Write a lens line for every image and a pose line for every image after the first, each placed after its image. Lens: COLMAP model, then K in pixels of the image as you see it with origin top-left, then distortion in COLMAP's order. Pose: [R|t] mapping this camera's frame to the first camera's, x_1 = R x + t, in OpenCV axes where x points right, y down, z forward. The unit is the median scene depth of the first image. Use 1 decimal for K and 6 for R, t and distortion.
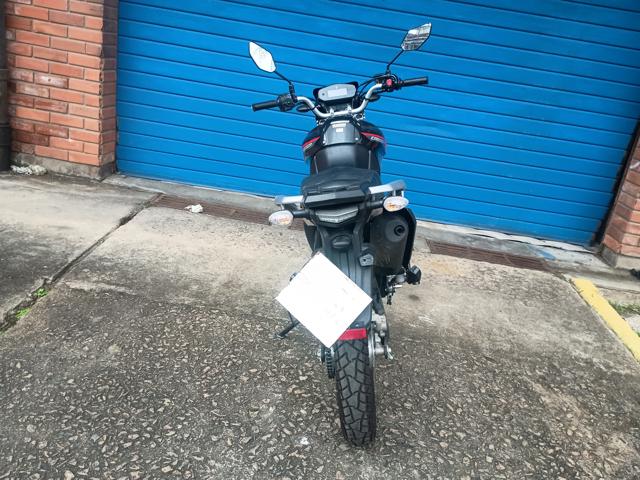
lens RADIAL K [[537.4, 0, 319.5], [0, 537.4, 238.2], [0, 0, 1]] dist [0.060443, -0.083045]
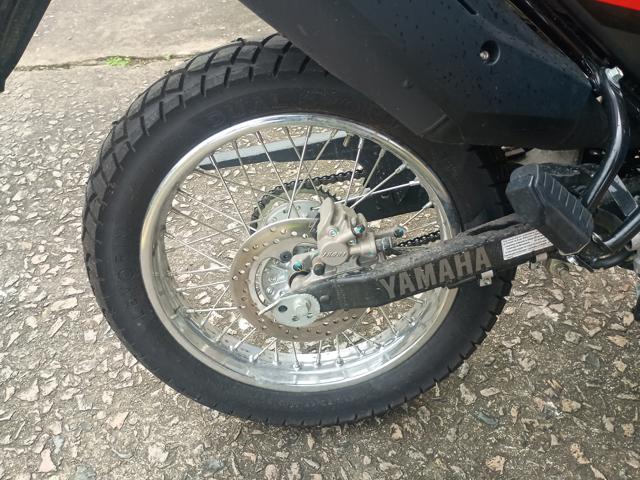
lens RADIAL K [[537.4, 0, 316.2], [0, 537.4, 240.1], [0, 0, 1]] dist [0.060443, -0.083045]
pose [[0.077107, 0.561895, -0.823607, 0.290434], [-0.270544, 0.806864, 0.525144, -0.014267], [0.959615, 0.182330, 0.214232, 0.672331]]
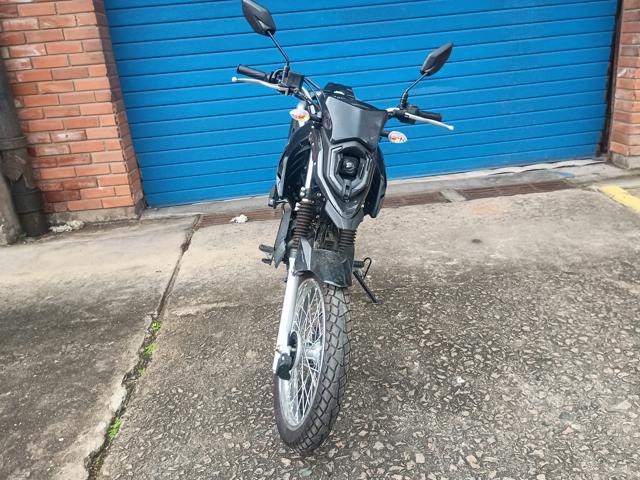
lens RADIAL K [[537.4, 0, 323.5], [0, 537.4, 229.7], [0, 0, 1]] dist [0.060443, -0.083045]
pose [[0.962097, -0.267468, 0.053194, -0.197447], [0.267225, 0.963562, 0.011767, -0.006750], [-0.054403, 0.002894, 0.998515, -0.066219]]
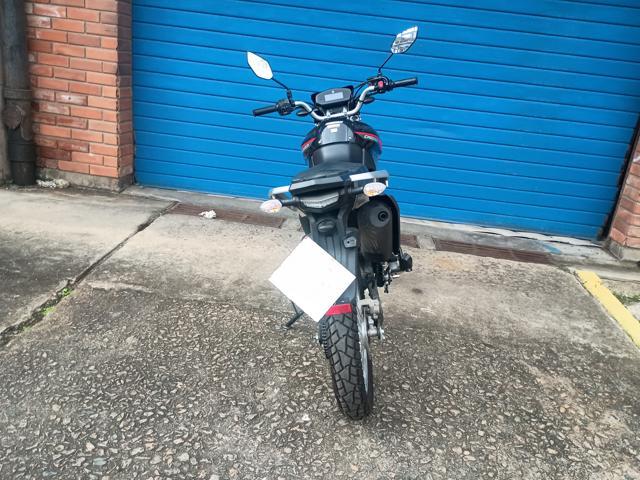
lens RADIAL K [[537.4, 0, 318.9], [0, 537.4, 244.4], [0, 0, 1]] dist [0.060443, -0.083045]
pose [[0.998603, -0.029996, -0.043500, 0.039993], [0.029502, 0.999493, -0.011956, 0.031937], [0.043837, 0.010656, 0.998982, -0.055383]]
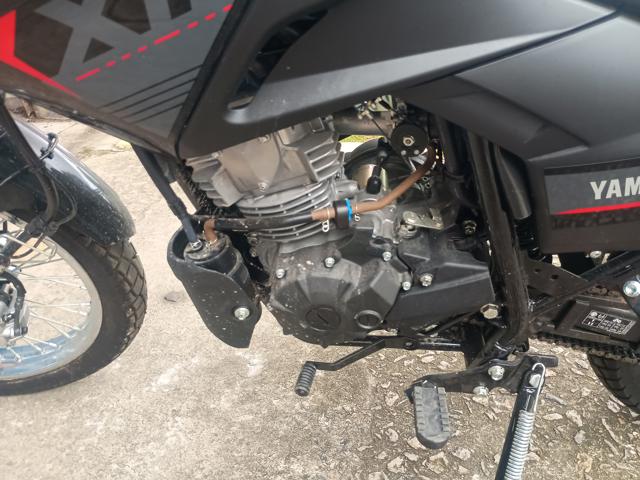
lens RADIAL K [[537.4, 0, 324.4], [0, 537.4, 242.2], [0, 0, 1]] dist [0.060443, -0.083045]
pose [[0.028164, -0.595901, 0.802564, -0.176976], [0.382891, 0.748078, 0.542009, -0.137215], [-0.923364, 0.292030, 0.249234, 0.894636]]
